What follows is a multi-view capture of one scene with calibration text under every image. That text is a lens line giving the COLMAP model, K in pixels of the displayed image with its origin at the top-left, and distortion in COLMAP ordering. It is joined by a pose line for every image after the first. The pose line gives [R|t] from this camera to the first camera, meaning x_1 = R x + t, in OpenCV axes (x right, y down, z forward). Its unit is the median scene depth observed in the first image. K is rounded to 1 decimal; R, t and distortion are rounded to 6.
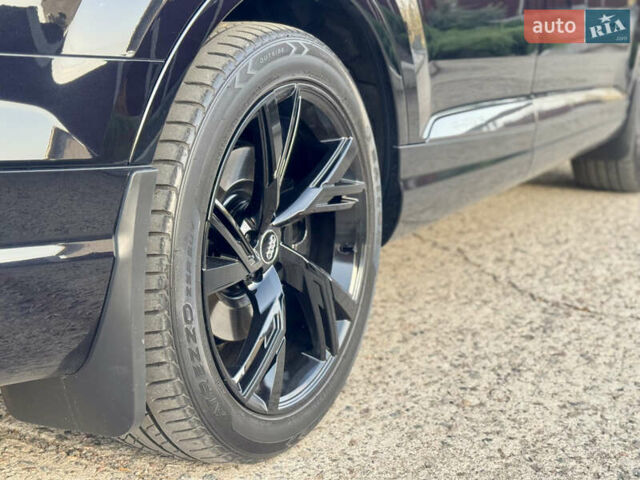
lens RADIAL K [[978.6, 0, 320.0], [0, 978.6, 240.0], [0, 0, 1]] dist [0.012176, -0.012954]
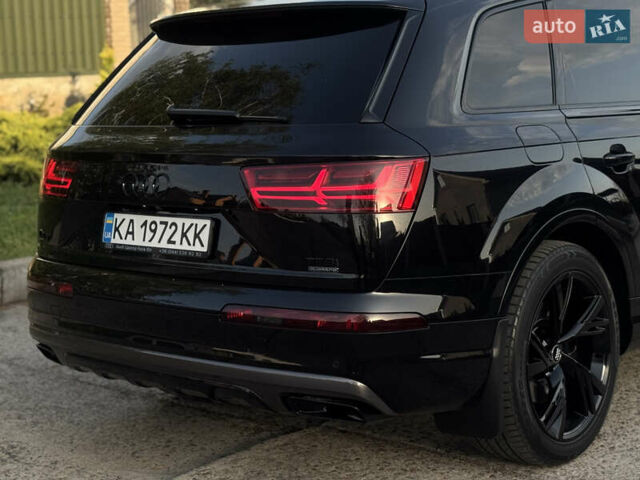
lens RADIAL K [[978.6, 0, 320.0], [0, 978.6, 240.0], [0, 0, 1]] dist [0.012176, -0.012954]
pose [[0.965690, -0.017408, -0.259112, 0.001732], [-0.011438, 0.993932, -0.109401, 0.000040], [0.259444, 0.108611, 0.959631, -0.978733]]
